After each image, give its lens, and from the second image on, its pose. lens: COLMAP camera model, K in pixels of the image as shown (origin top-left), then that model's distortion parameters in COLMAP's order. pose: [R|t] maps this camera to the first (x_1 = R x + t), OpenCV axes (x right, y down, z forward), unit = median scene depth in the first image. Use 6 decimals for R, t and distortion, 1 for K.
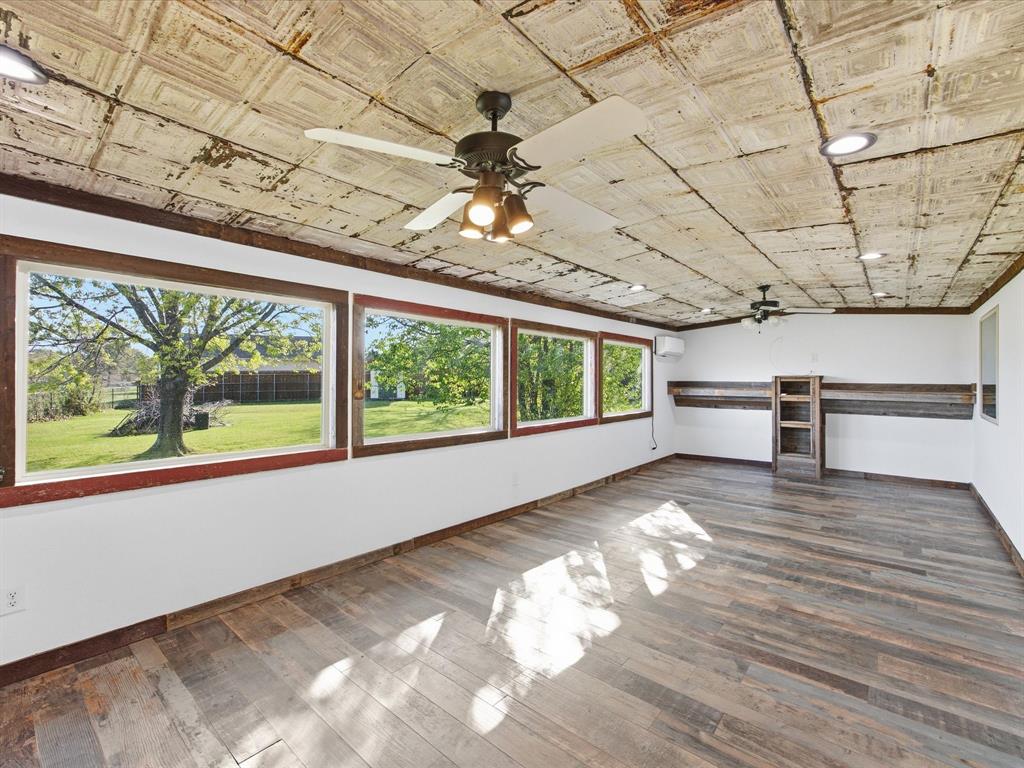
lens RADIAL K [[444.7, 0, 512.0], [0, 444.7, 384.0], [0, 0, 1]] dist [0.018325, 0.000153]
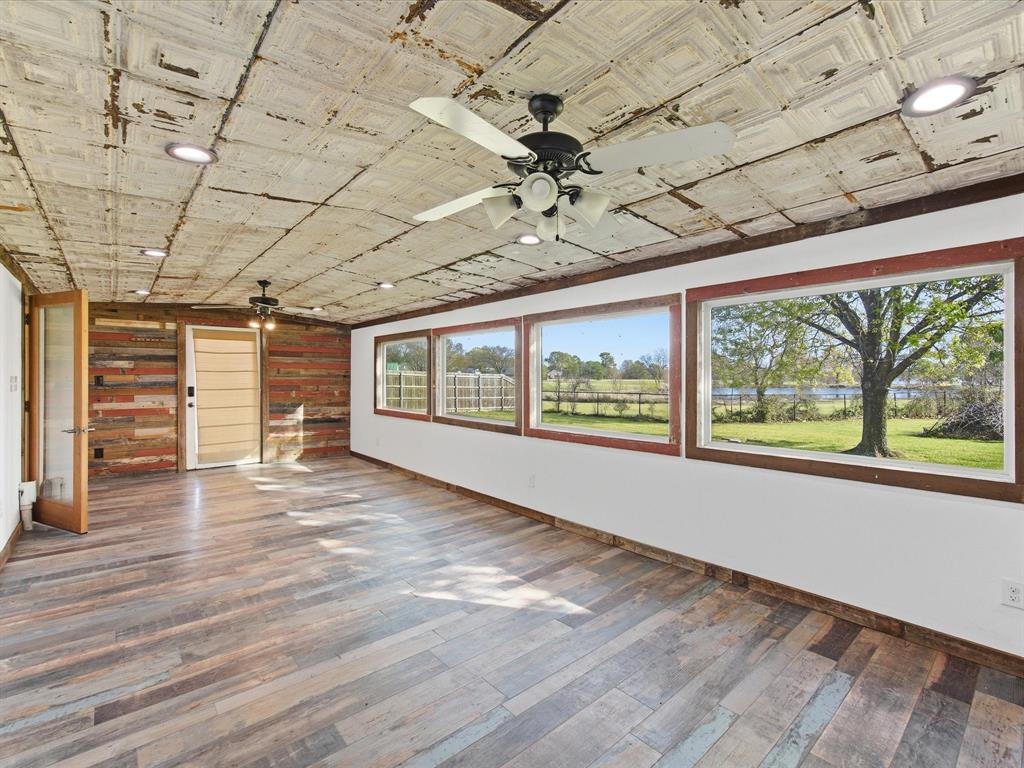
lens RADIAL K [[460.1, 0, 512.0], [0, 460.1, 384.0], [0, 0, 1]] dist [0.060658, 0.000680]
pose [[-0.156795, 0.007467, -0.987603, 1.360660], [0.003760, 0.999969, 0.006964, -0.001357], [0.987624, -0.002621, -0.156818, 1.526884]]
